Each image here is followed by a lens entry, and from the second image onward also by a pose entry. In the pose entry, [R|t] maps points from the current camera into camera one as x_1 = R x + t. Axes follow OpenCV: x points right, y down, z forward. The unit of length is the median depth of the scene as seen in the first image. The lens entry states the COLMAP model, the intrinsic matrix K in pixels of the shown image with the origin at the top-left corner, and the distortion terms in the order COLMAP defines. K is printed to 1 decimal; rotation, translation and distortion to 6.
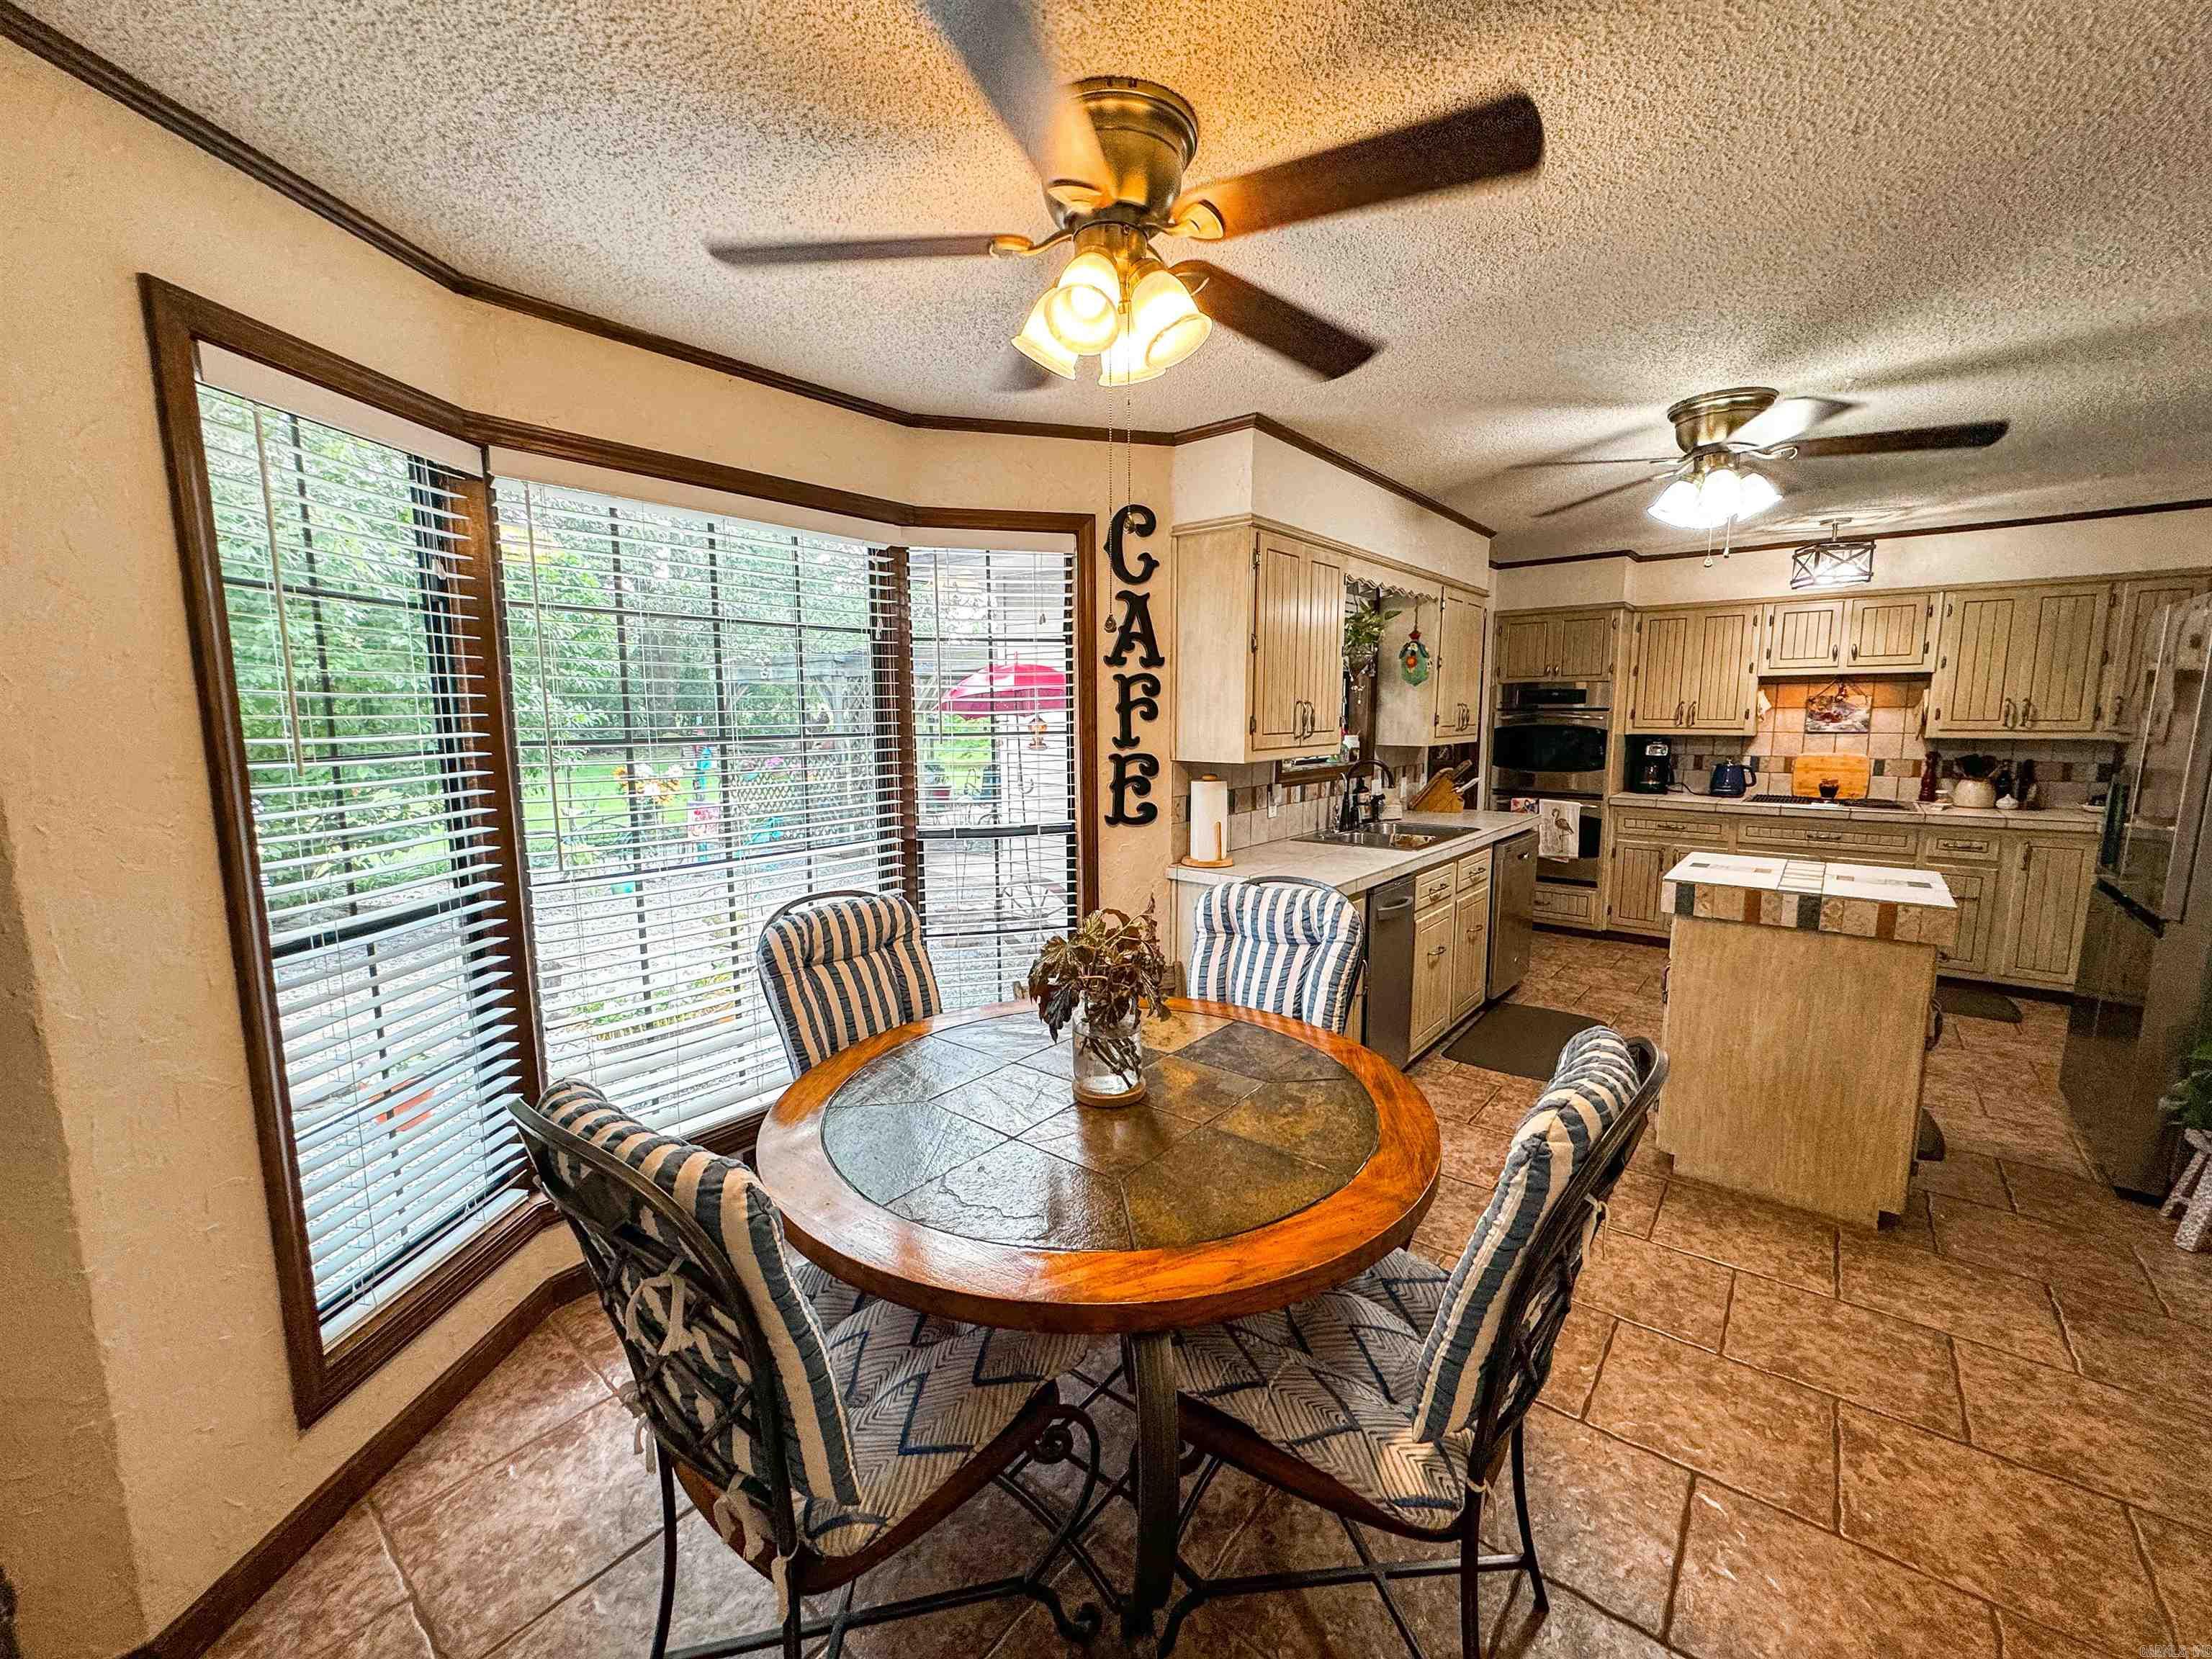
lens RADIAL K [[884.7, 0, 1100.8], [0, 884.7, 825.0], [0, 0, 1]] dist [-0.000531, 0.000045]
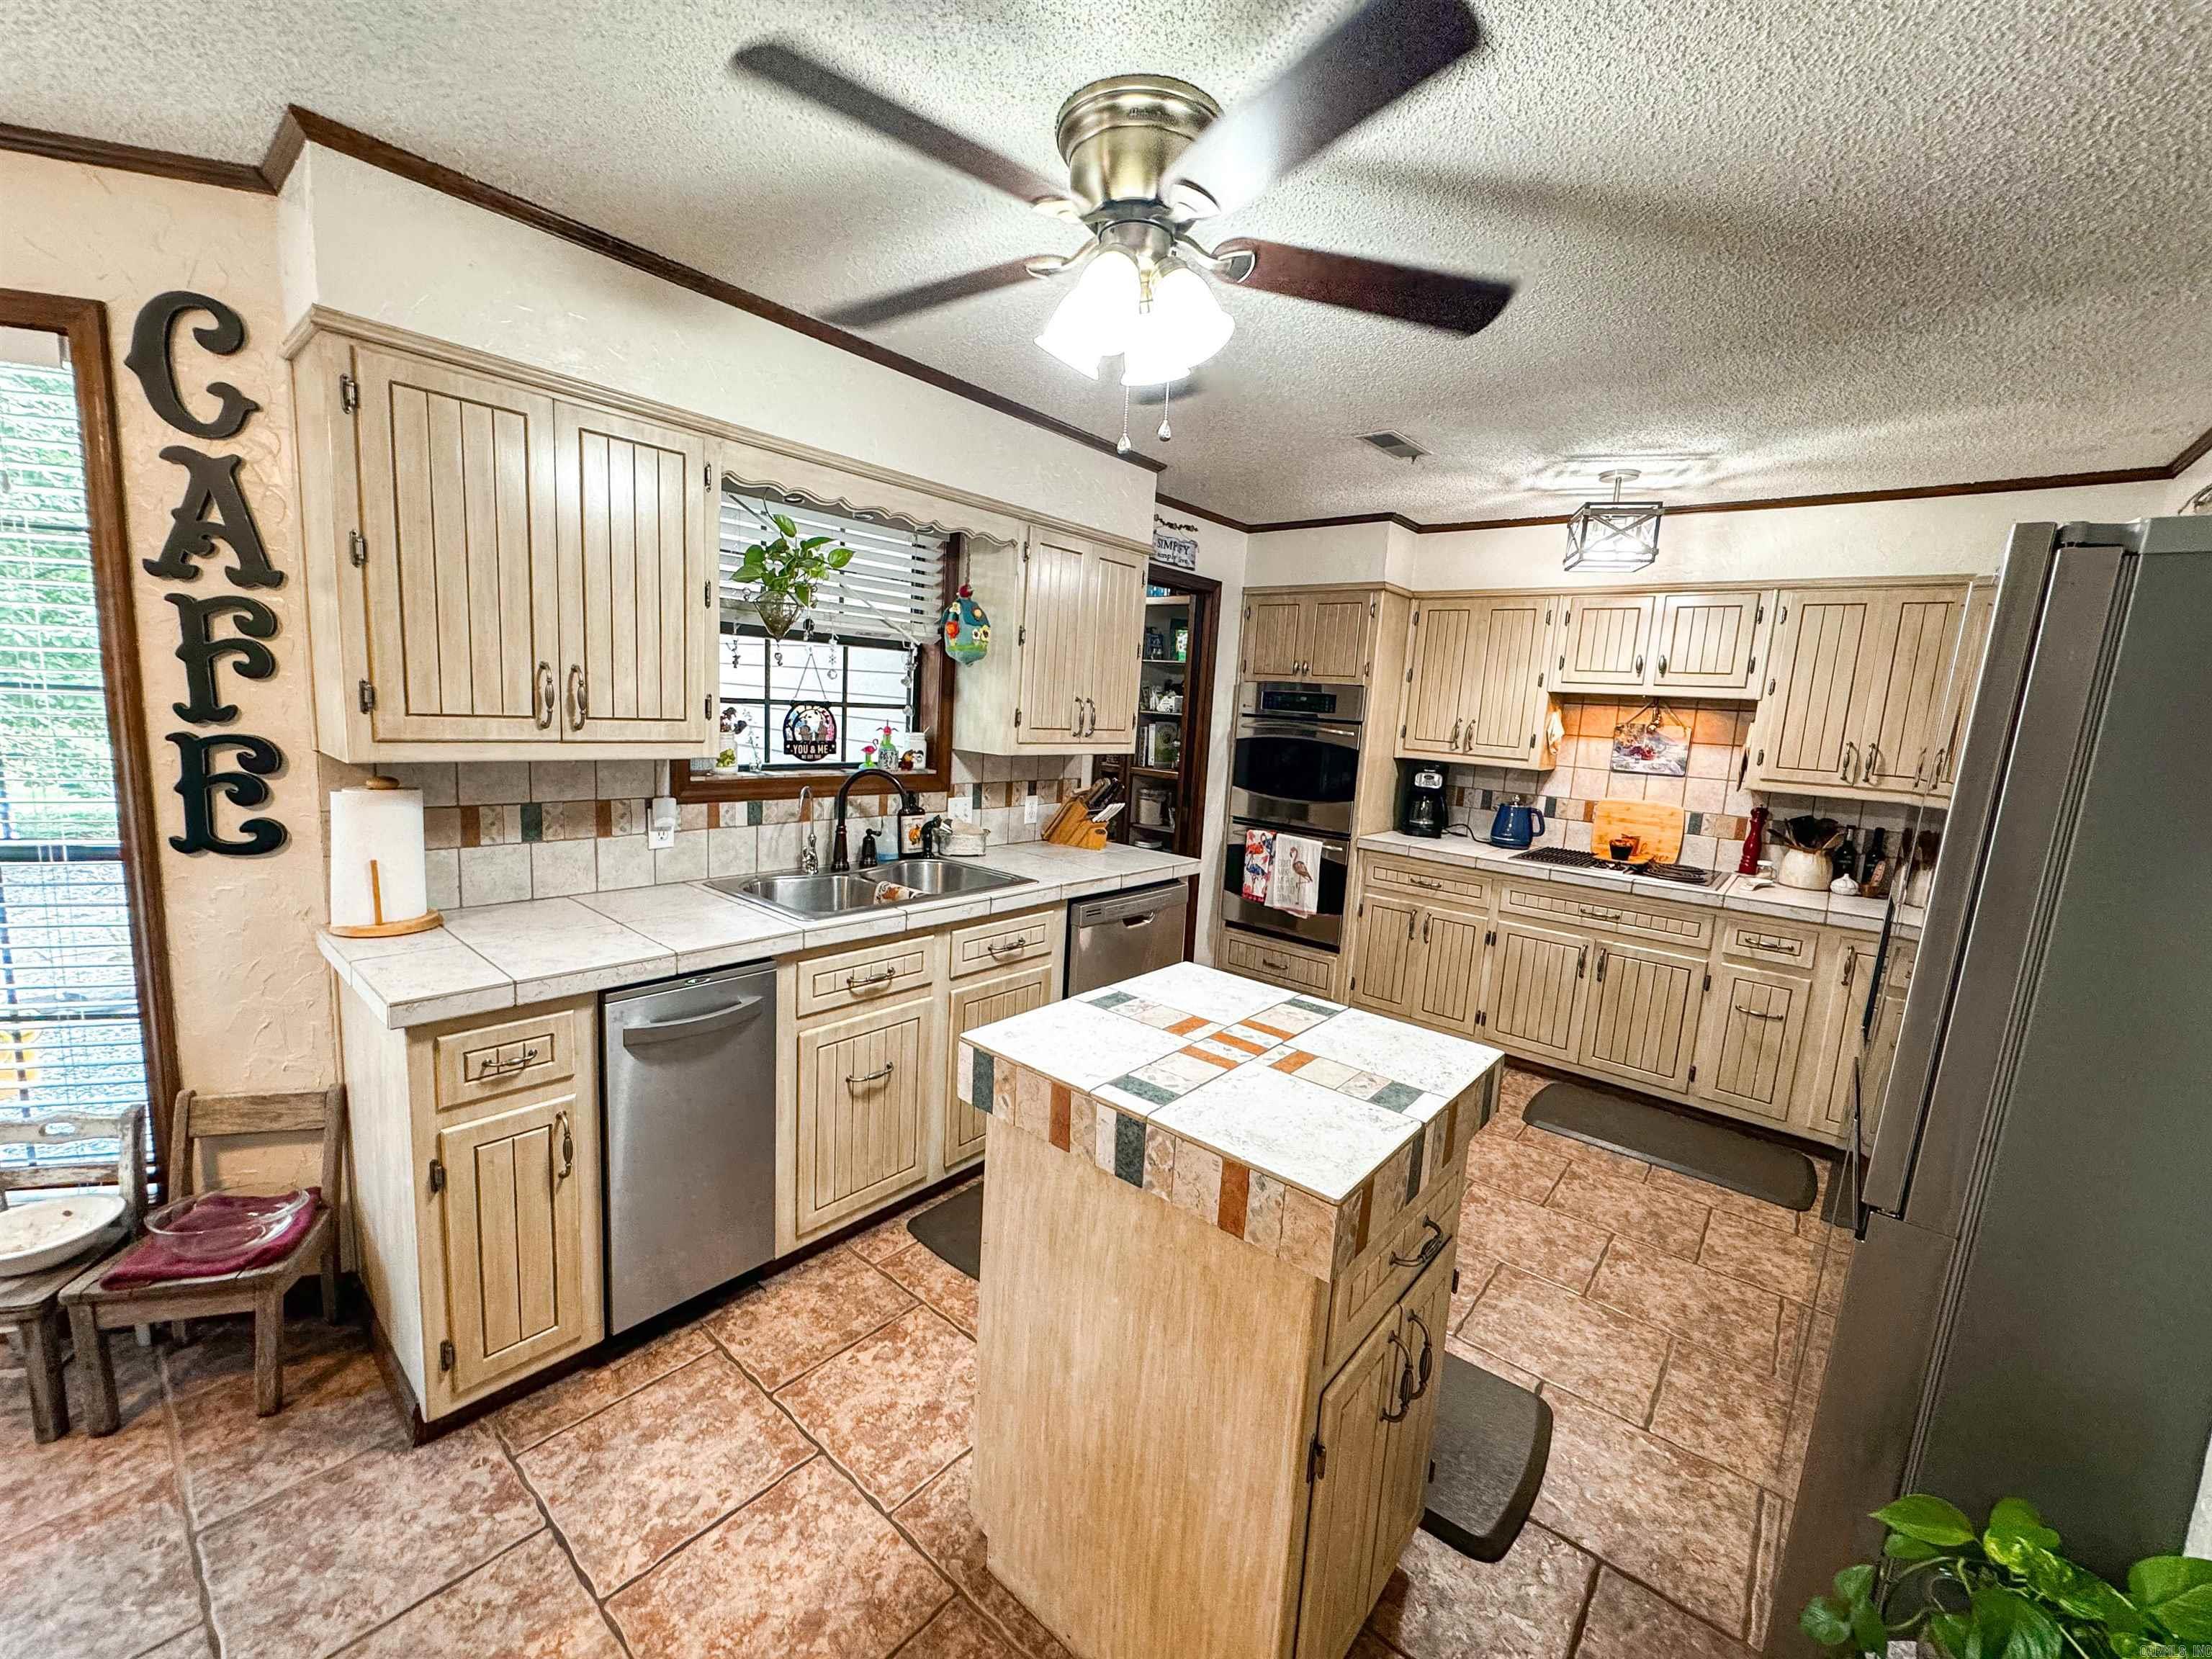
lens RADIAL K [[884.7, 0, 1102.1], [0, 884.7, 823.5], [0, 0, 1]] dist [-0.000531, 0.000045]
pose [[0.997867, 0.065131, 0.004464, 0.404620], [-0.065173, 0.997826, 0.009826, -0.042875], [-0.003814, -0.010096, 0.999942, 0.272611]]
